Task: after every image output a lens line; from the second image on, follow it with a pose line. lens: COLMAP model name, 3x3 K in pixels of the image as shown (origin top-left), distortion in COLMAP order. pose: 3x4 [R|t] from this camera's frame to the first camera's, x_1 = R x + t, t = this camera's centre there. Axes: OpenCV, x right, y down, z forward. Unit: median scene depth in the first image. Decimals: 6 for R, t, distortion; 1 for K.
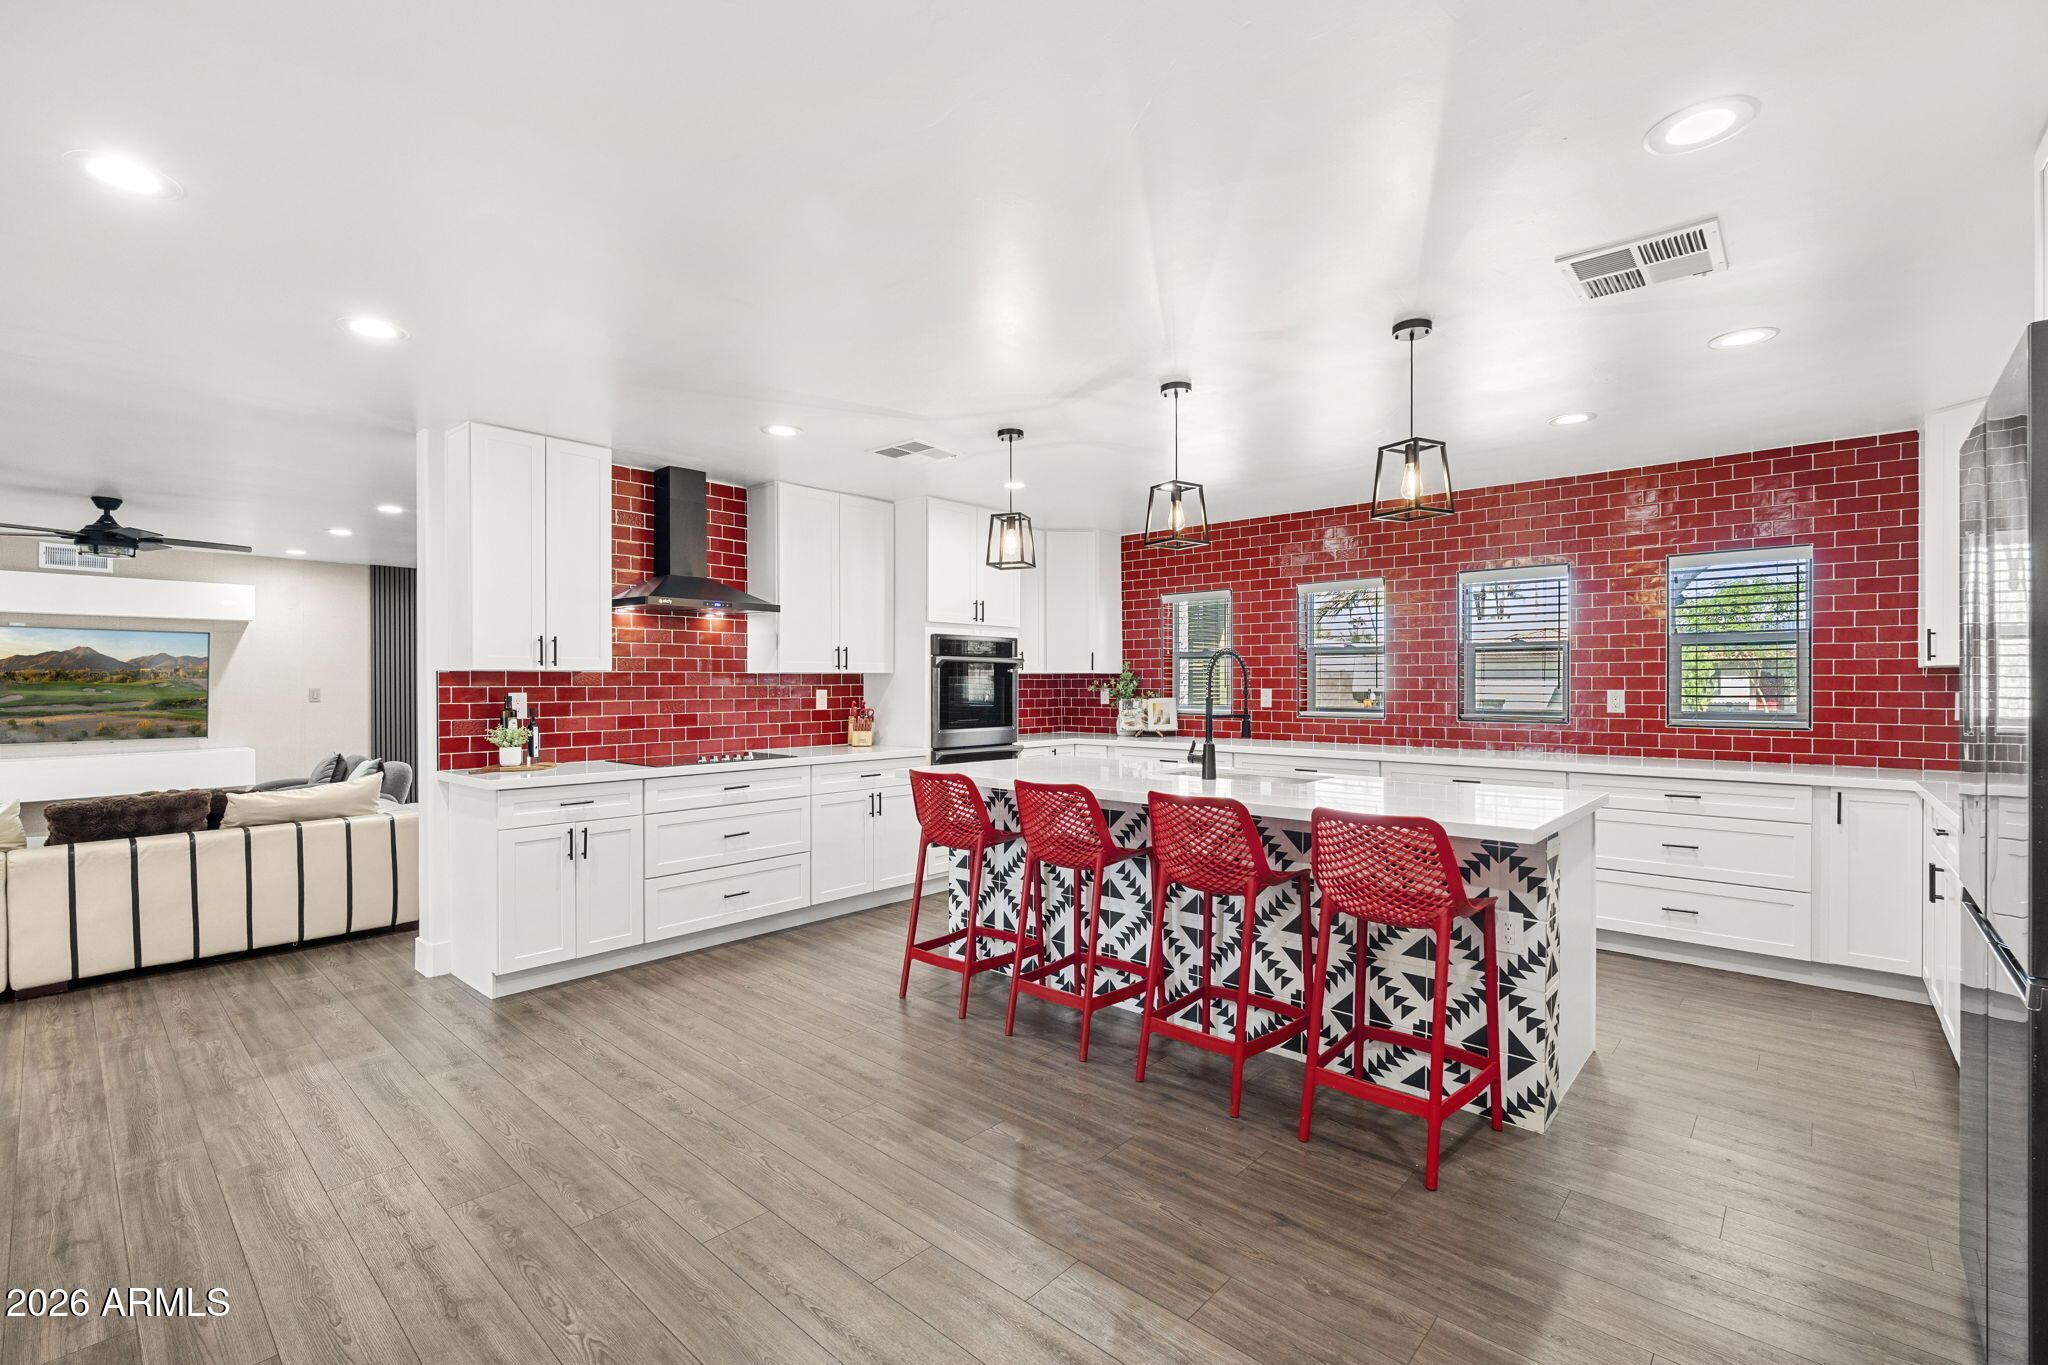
lens RADIAL K [[870.0, 0, 986.7], [0, 870.0, 680.0], [0, 0, 1]] dist [-0.000896, -0.000033]
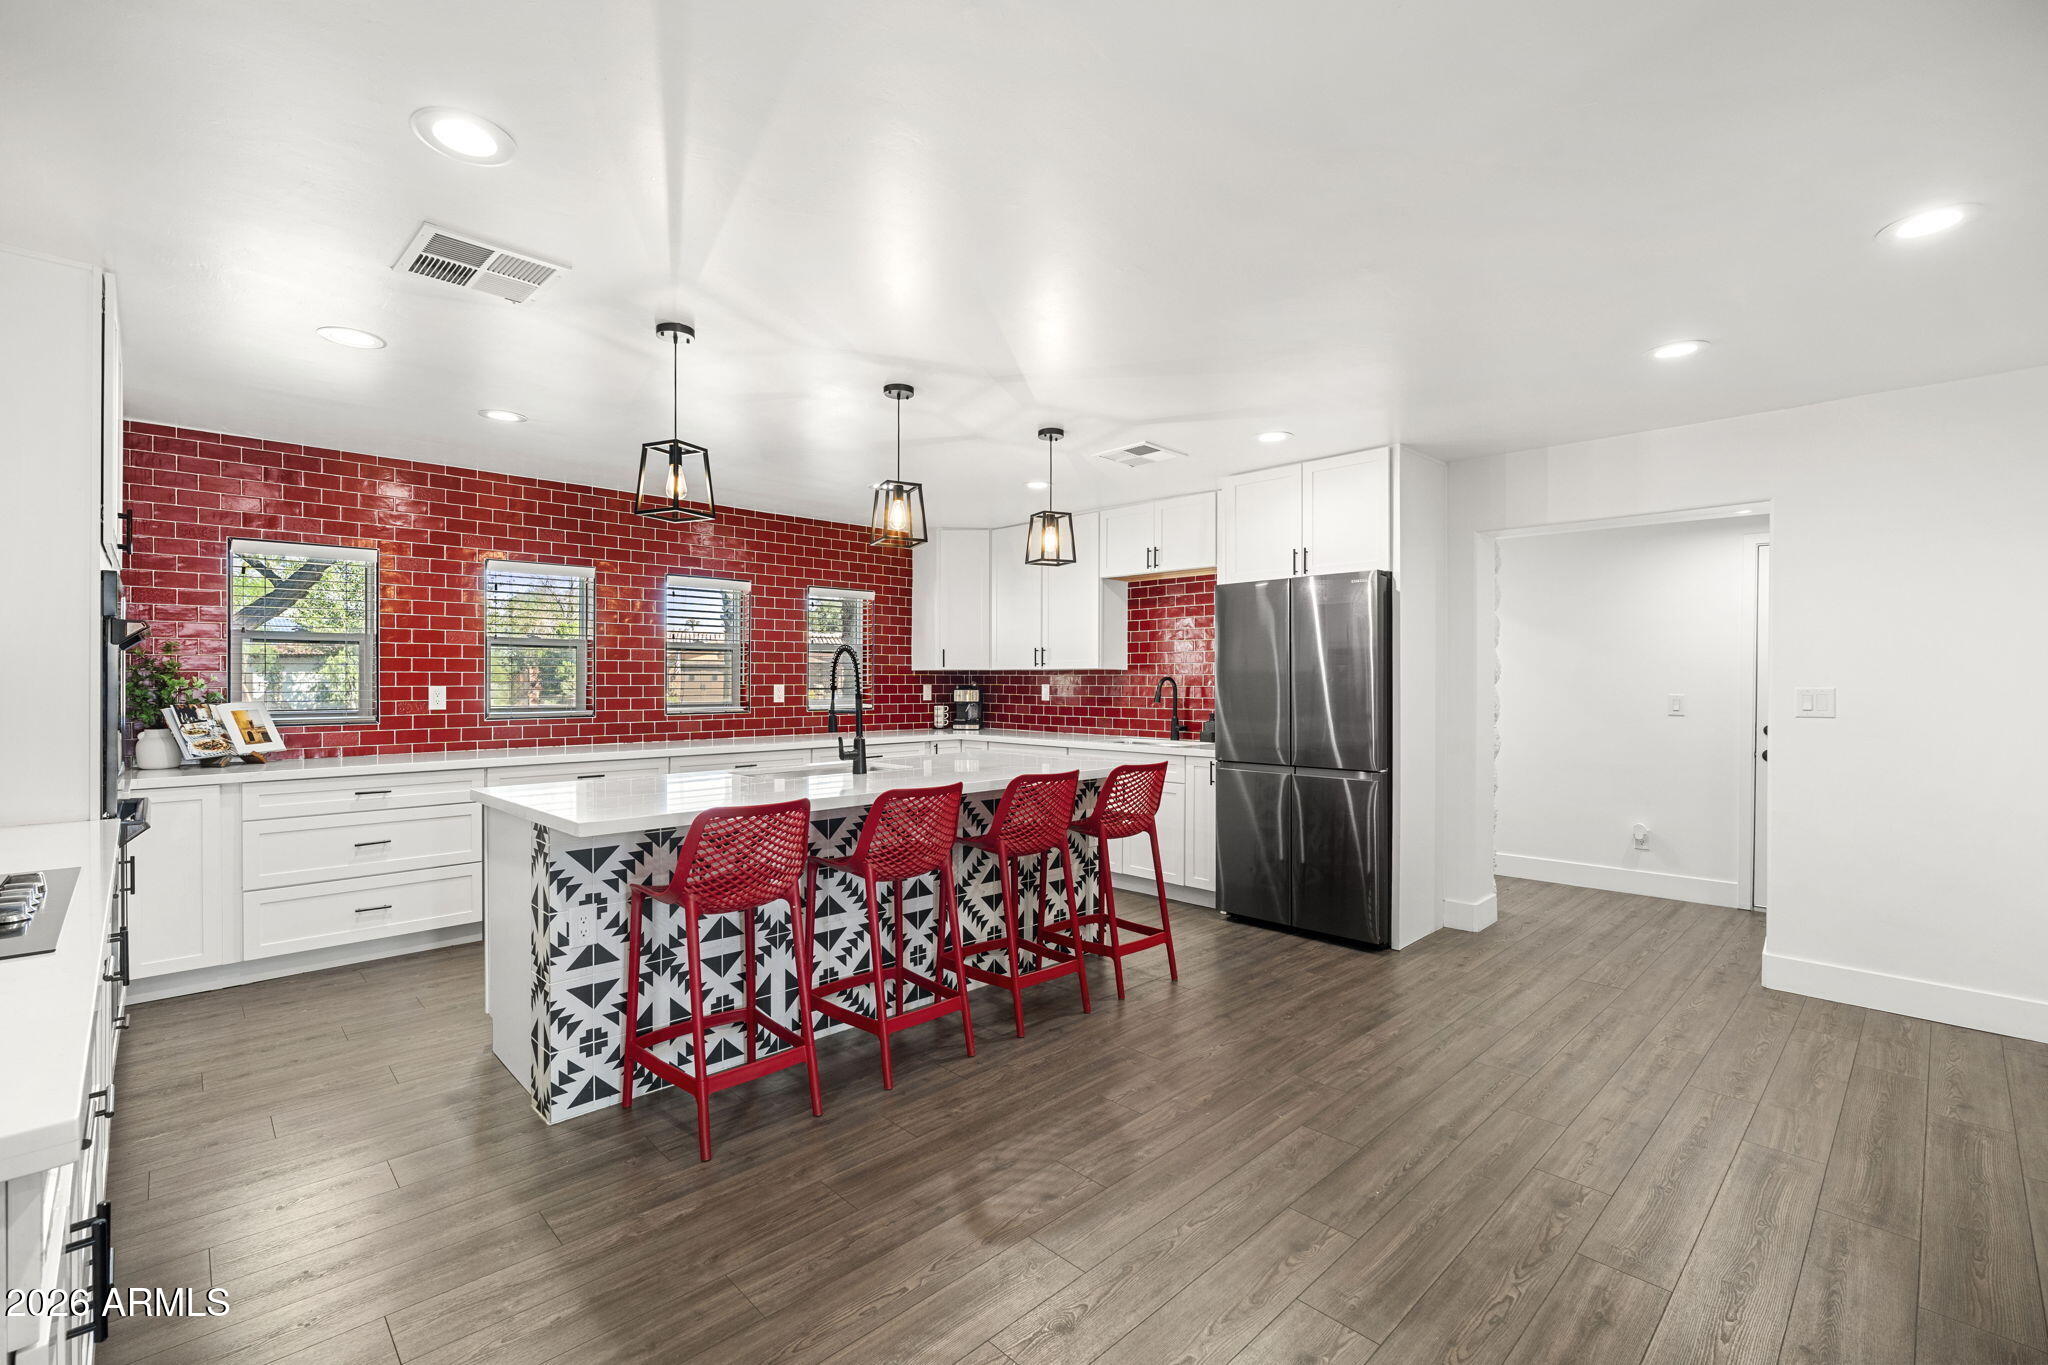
lens RADIAL K [[933.4, 0, 991.5], [0, 933.4, 676.3], [0, 0, 1]] dist [-0.002306, 0.000014]
pose [[0.063558, 0.004110, 0.997970, -0.641814], [-0.003989, 0.999985, -0.003864, 0.003397], [-0.997970, -0.003735, 0.063574, 0.608186]]
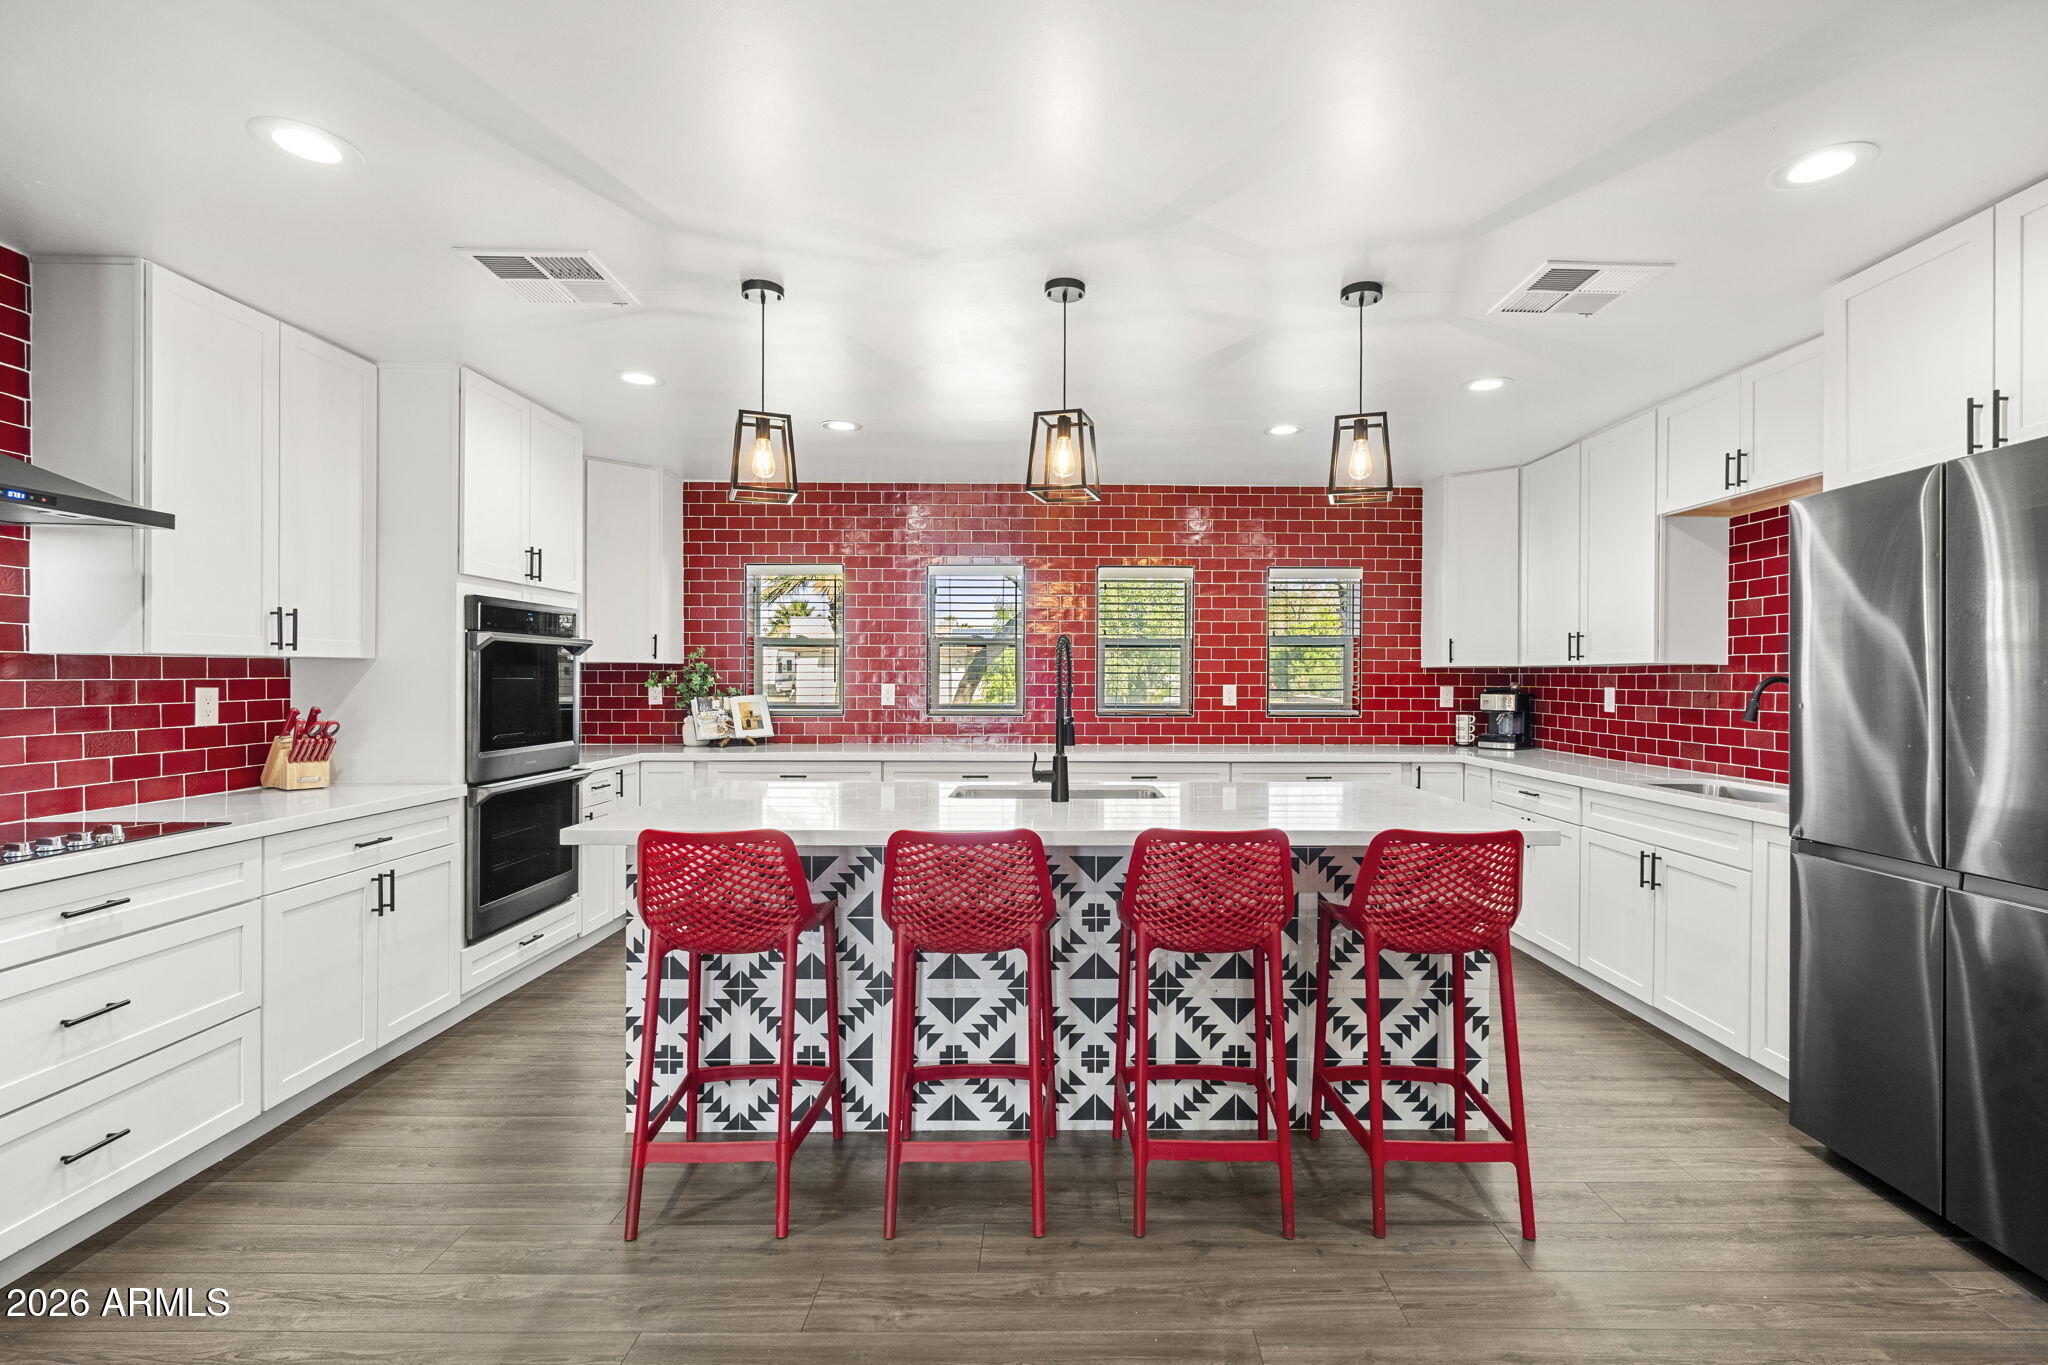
lens RADIAL K [[919.3, 0, 1034.8], [0, 919.3, 675.4], [0, 0, 1]] dist [-0.000791, 0.000202]
pose [[0.731856, 0.004191, 0.681446, -0.254880], [-0.006172, 0.999981, 0.000479, 0.000630], [-0.681431, -0.004556, 0.731868, 0.320589]]
